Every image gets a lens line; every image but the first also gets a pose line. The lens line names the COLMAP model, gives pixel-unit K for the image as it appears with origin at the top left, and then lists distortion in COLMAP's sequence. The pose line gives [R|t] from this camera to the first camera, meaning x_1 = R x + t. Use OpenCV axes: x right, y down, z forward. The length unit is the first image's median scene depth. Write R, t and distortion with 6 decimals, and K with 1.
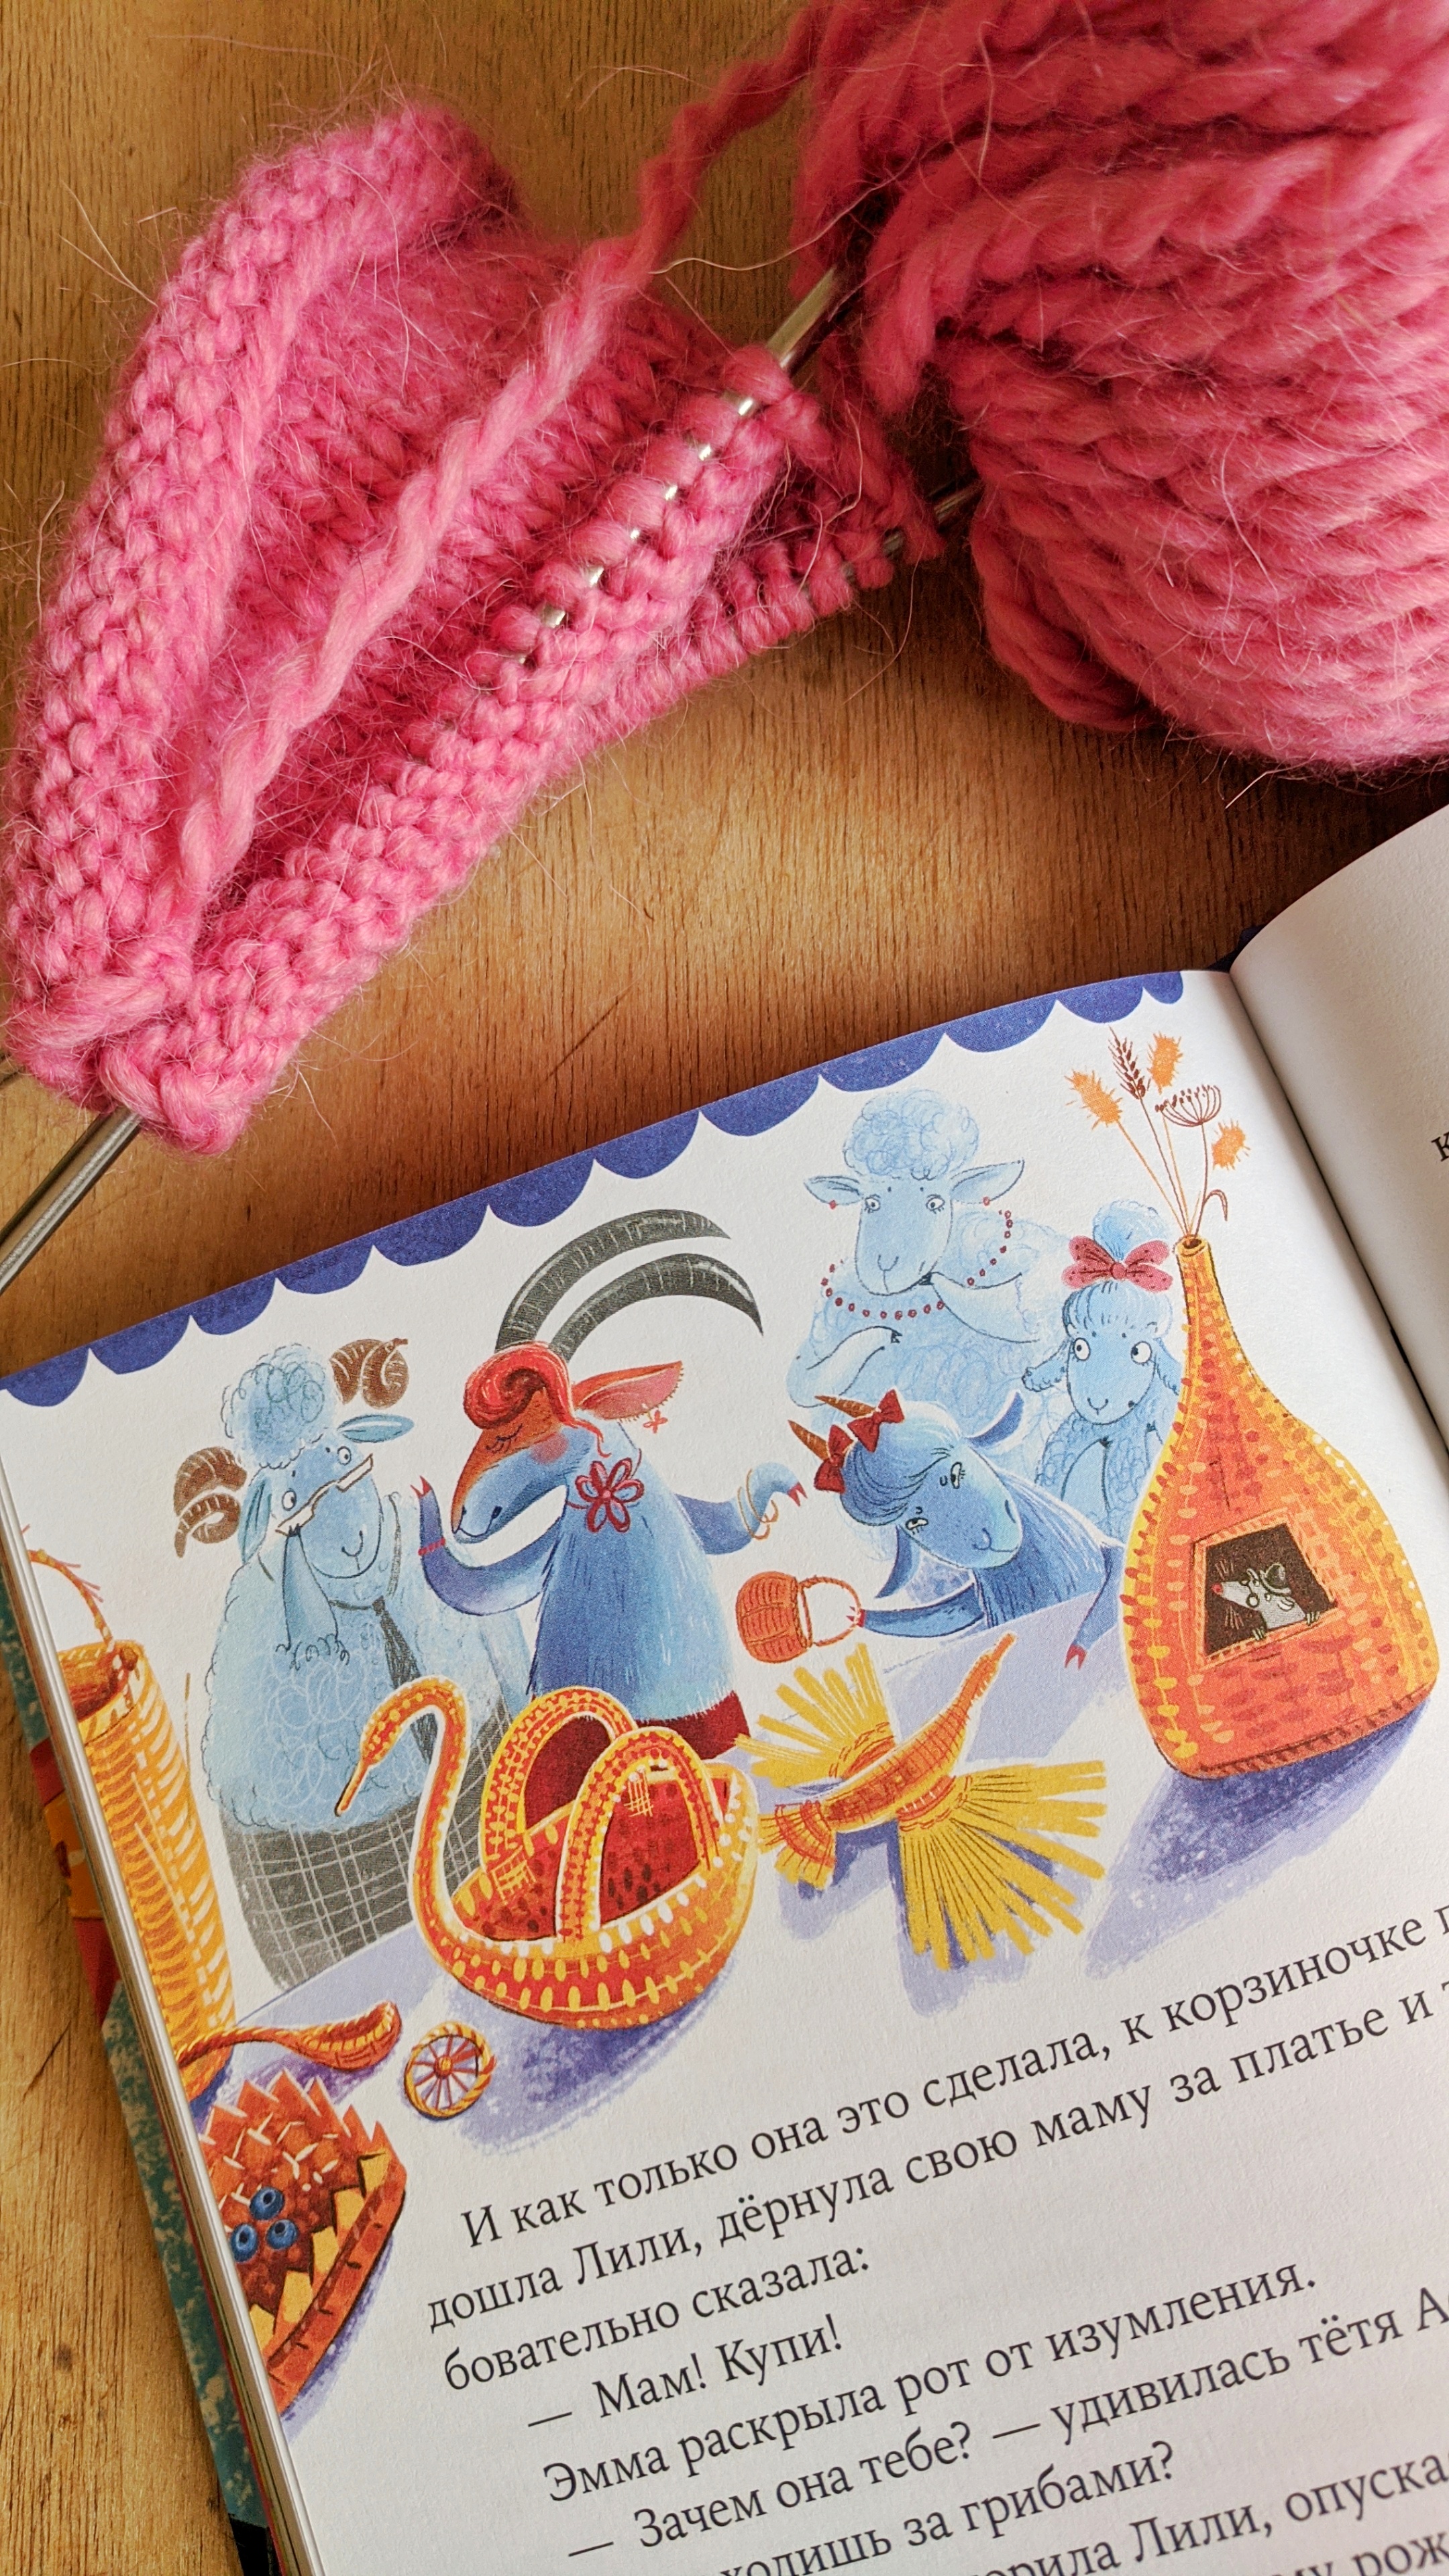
lens RADIAL K [[2040.2, 0, 738.0], [0, 2040.2, 1316.1], [0, 0, 1]] dist [-0.066373, 0.064250]
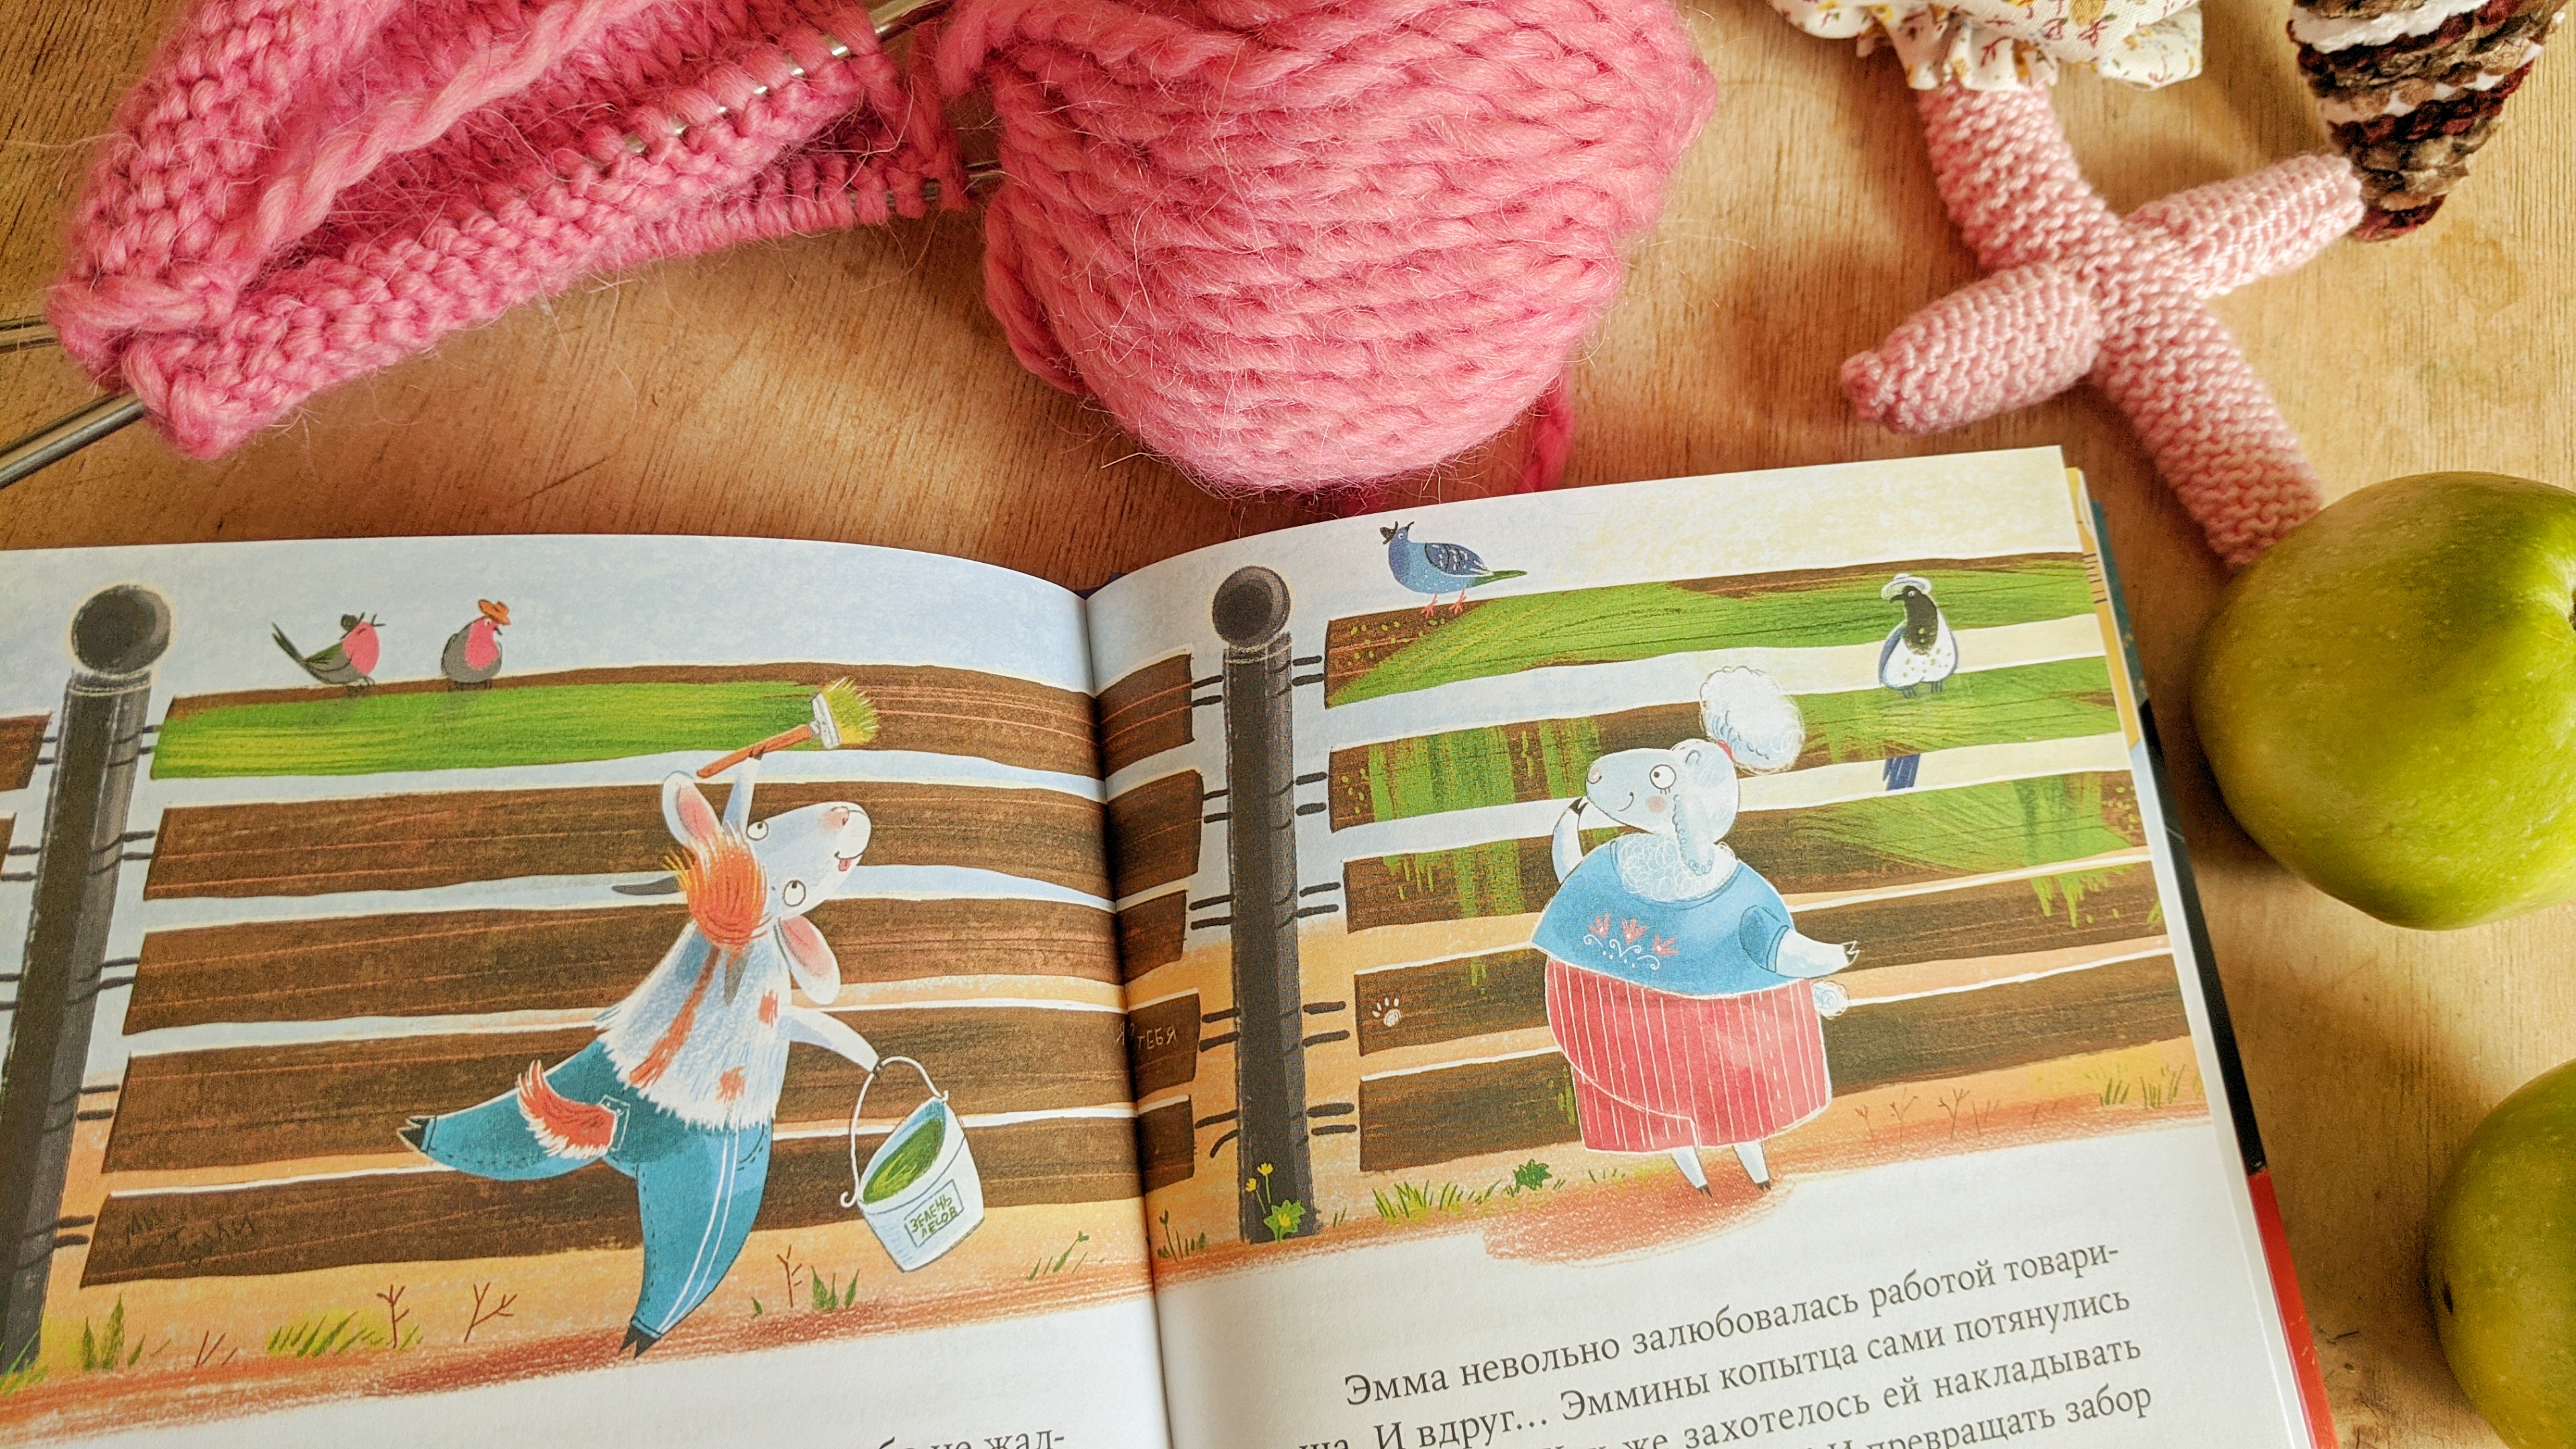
lens RADIAL K [[2000.9, 0, 1295.9], [0, 2000.9, 717.2], [0, 0, 1]] dist [-0.042720, 0.047494]
pose [[0.923484, 0.304089, 0.233896, 0.105741], [-0.275748, 0.950017, -0.146393, 0.057330], [-0.266721, 0.070695, 0.961177, -0.263556]]
